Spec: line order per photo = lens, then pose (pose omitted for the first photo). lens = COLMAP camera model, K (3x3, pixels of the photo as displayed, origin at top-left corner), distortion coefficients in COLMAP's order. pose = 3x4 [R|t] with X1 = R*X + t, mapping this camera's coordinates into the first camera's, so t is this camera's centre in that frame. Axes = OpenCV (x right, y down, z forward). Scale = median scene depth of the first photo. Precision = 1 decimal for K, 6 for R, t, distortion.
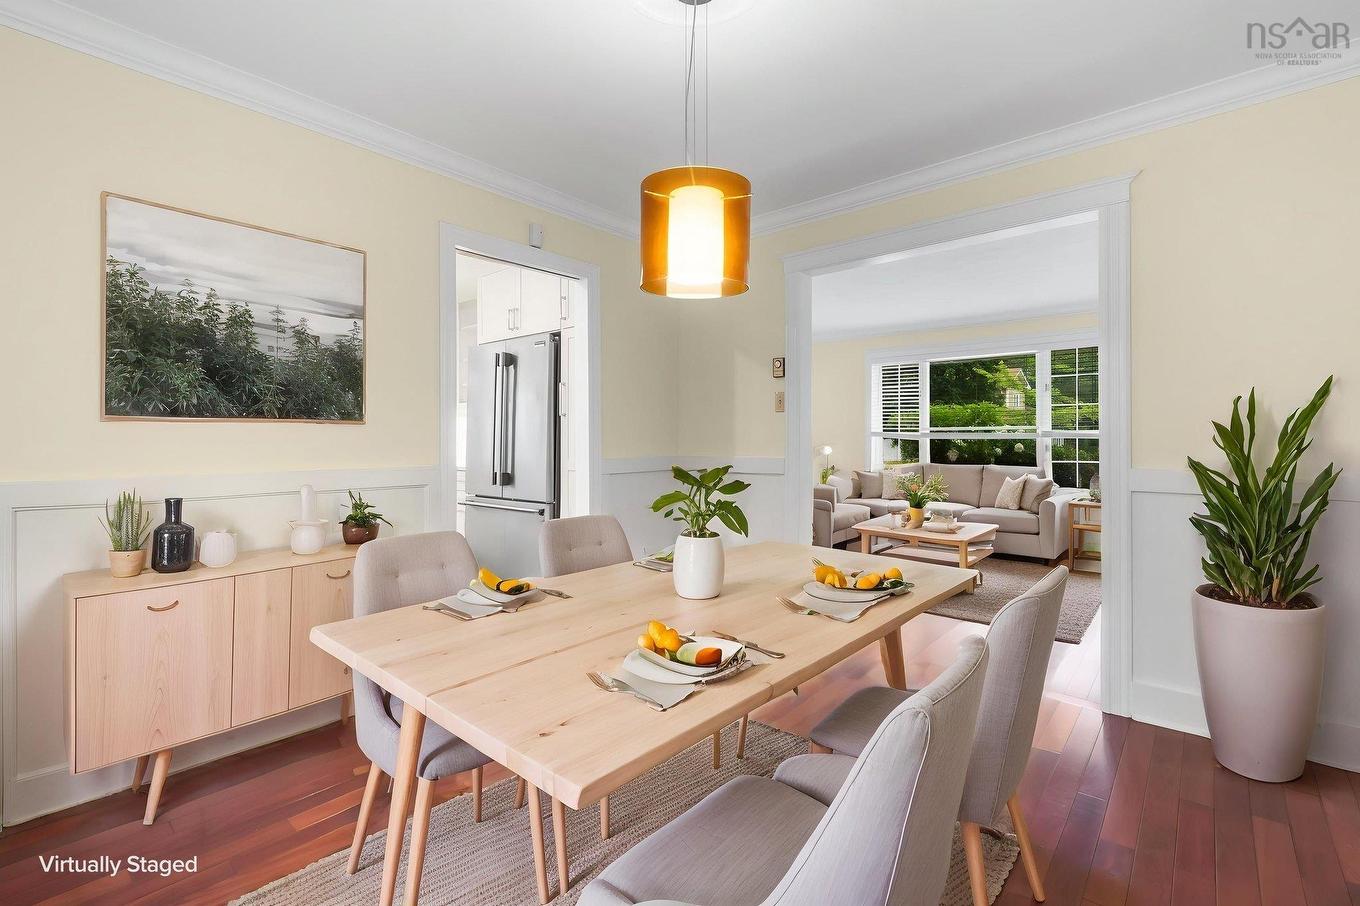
lens RADIAL K [[601.4, 0, 688.4], [0, 601.4, 447.0], [0, 0, 1]] dist [-0.002420, -0.001371]
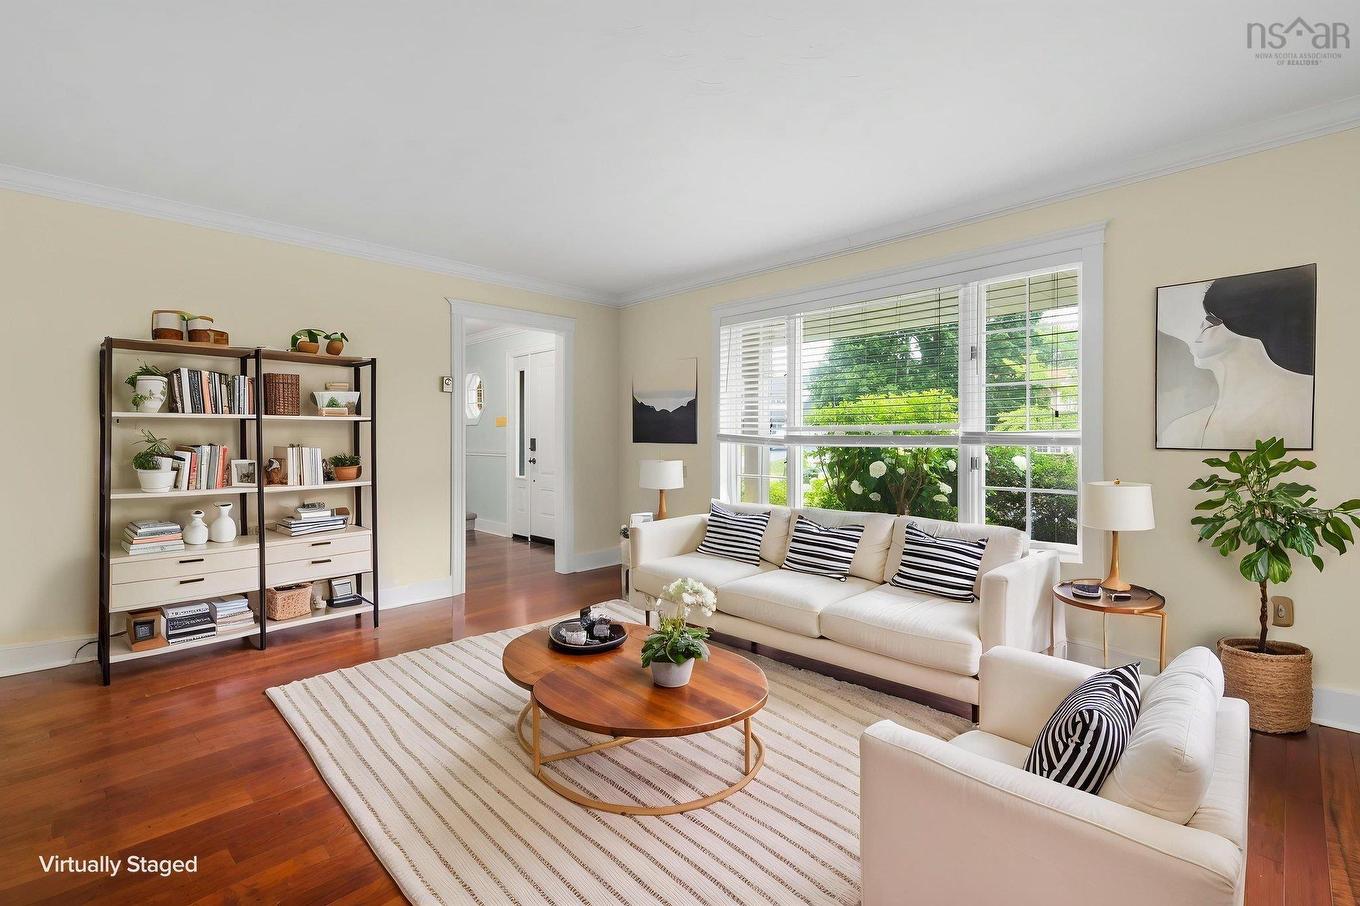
lens RADIAL K [[601.4, 0, 688.4], [0, 601.4, 447.0], [0, 0, 1]] dist [-0.002420, -0.001371]
pose [[0.996845, 0.007543, -0.079013, 0.282157], [-0.007866, 0.999962, -0.003775, -0.007654], [0.078981, 0.004385, 0.996866, 0.328823]]
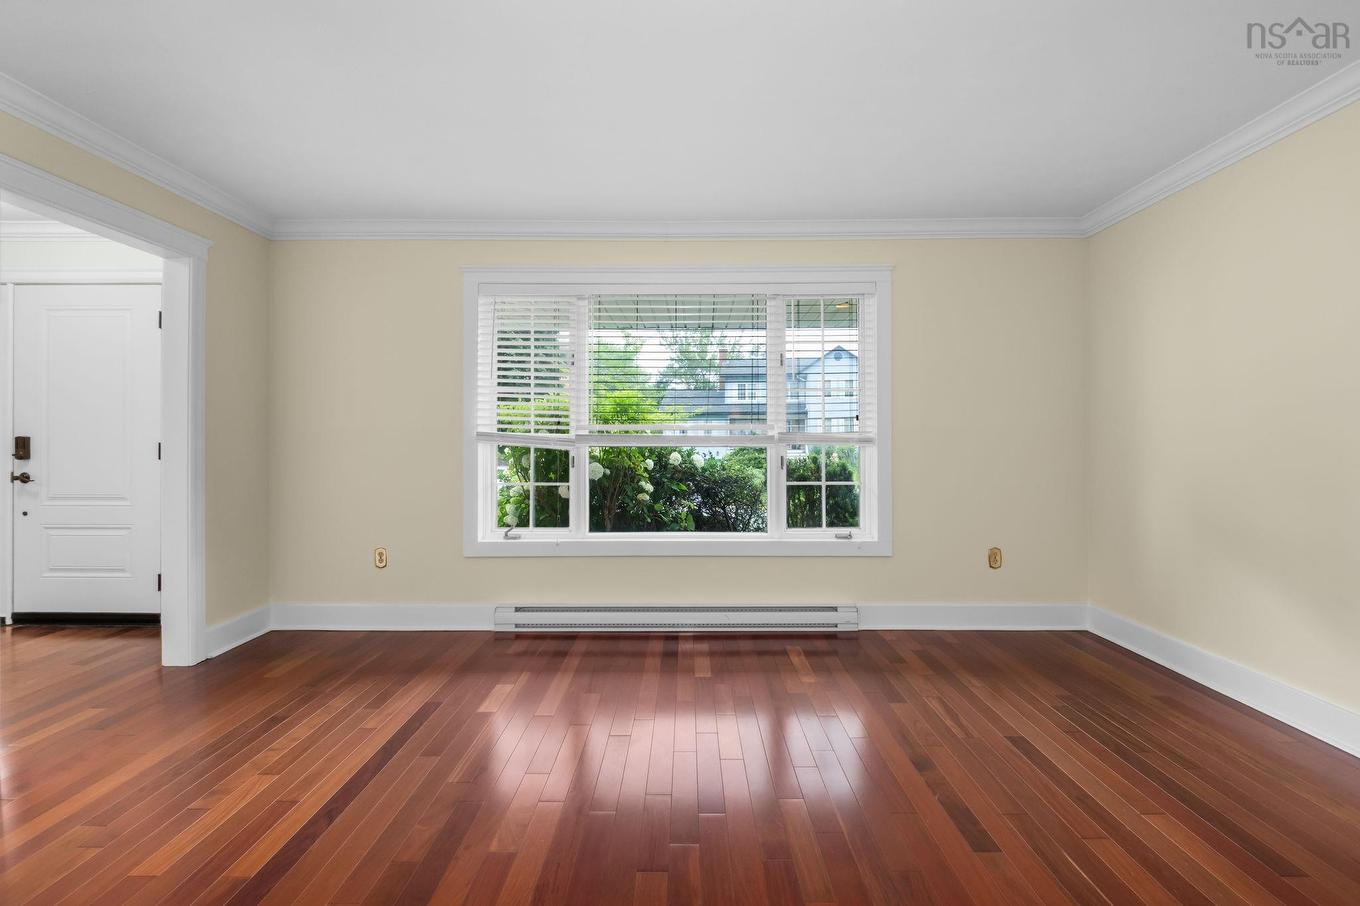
lens RADIAL K [[601.4, 0, 688.4], [0, 601.4, 447.0], [0, 0, 1]] dist [-0.002420, -0.001371]
pose [[0.756723, 0.000504, 0.653735, 0.101513], [0.005034, 0.999966, -0.006598, -0.007884], [-0.653716, 0.008284, 0.756695, 0.456509]]
